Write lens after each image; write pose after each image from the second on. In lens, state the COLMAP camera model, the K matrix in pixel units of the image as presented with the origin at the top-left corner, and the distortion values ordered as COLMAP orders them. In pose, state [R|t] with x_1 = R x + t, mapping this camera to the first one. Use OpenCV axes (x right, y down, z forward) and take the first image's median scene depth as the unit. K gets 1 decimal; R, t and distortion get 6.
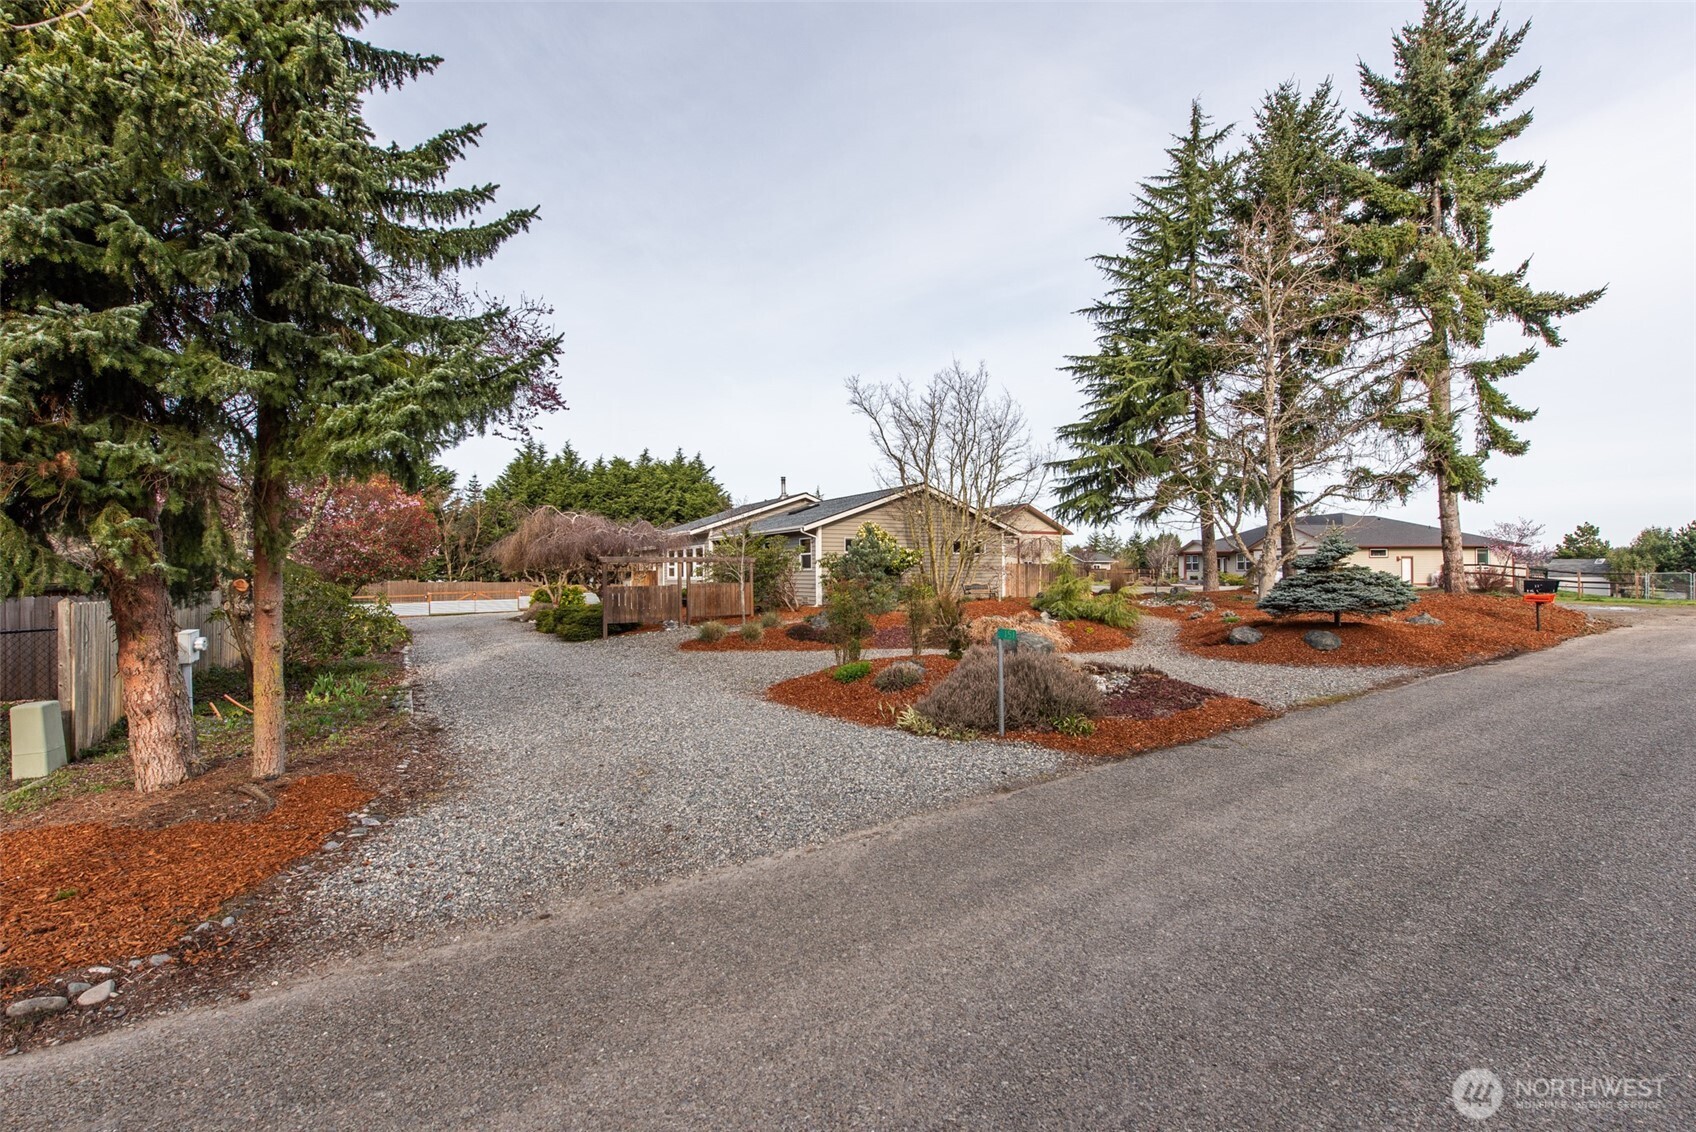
lens RADIAL K [[679.8, 0, 841.4], [0, 679.8, 567.1], [0, 0, 1]] dist [-0.001189, 0.000103]
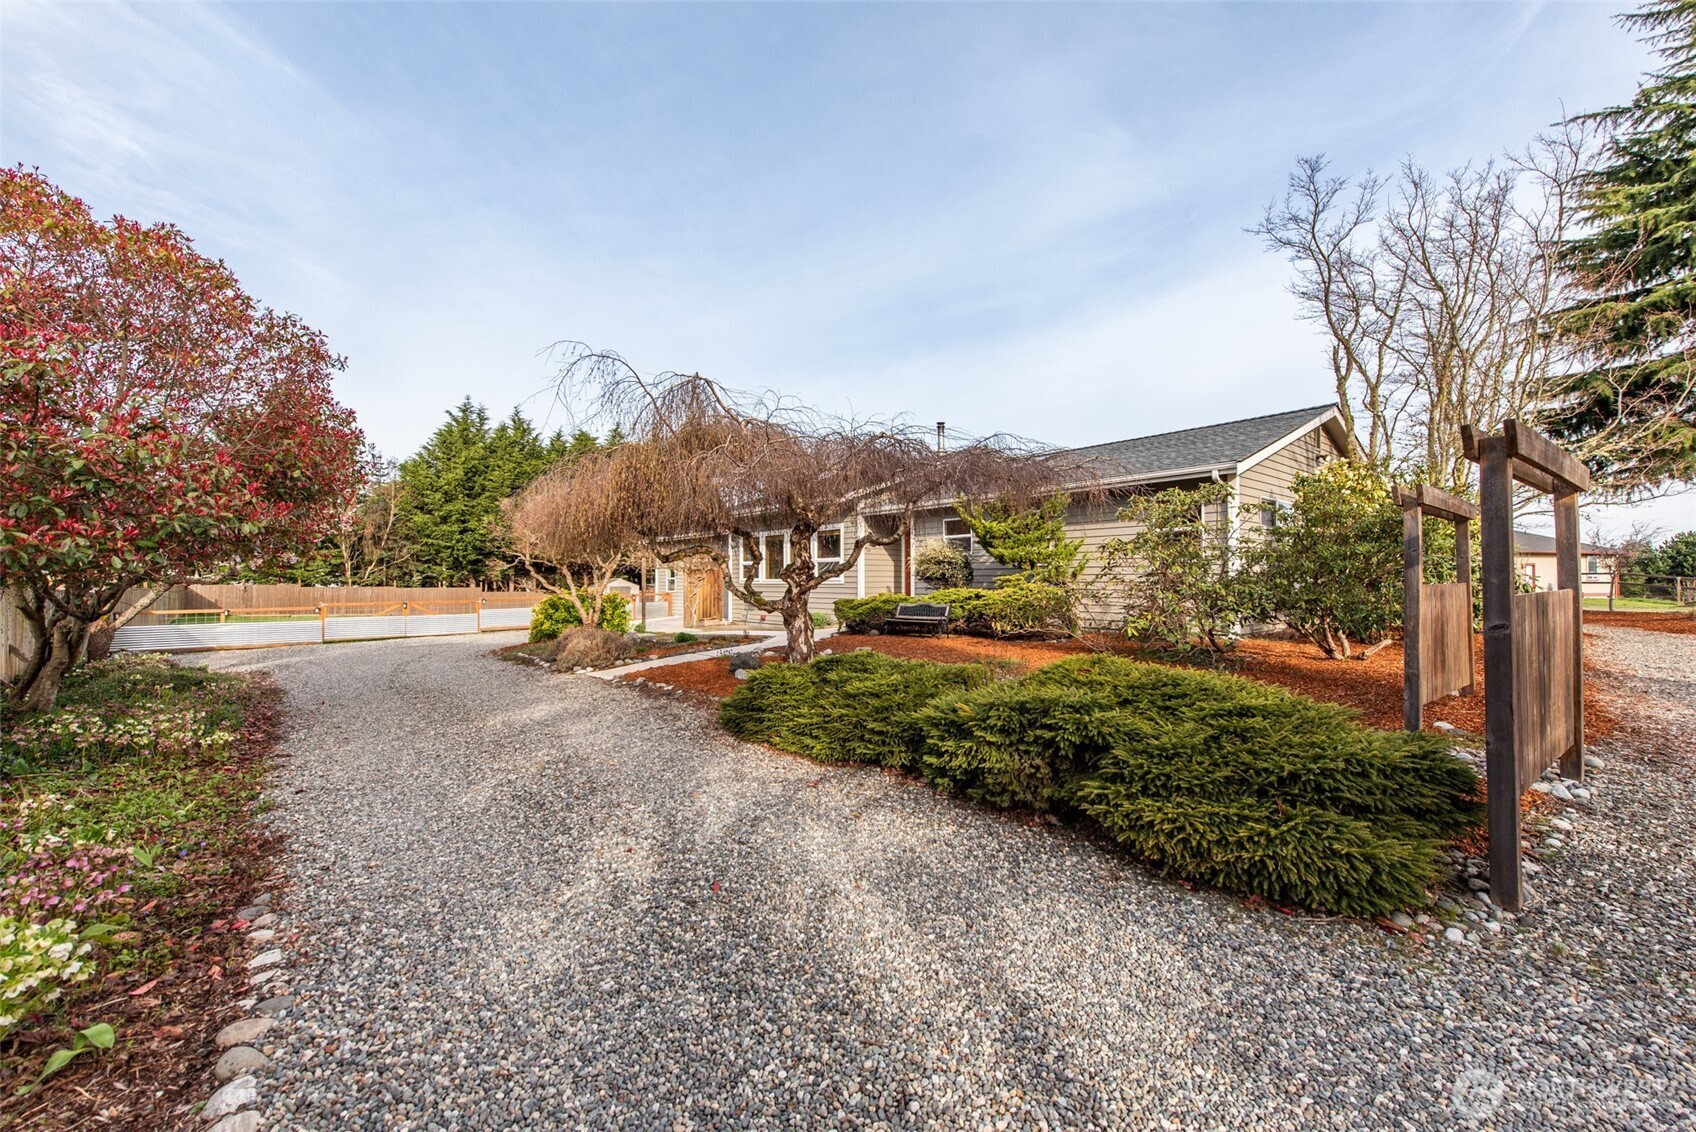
lens RADIAL K [[662.6, 0, 845.2], [0, 662.6, 569.4], [0, 0, 1]] dist [0.012440, -0.004170]
pose [[0.991557, 0.008797, 0.129372, -0.133673], [-0.007448, 0.999913, -0.010907, 0.006480], [-0.129457, 0.009852, 0.991536, 0.210824]]
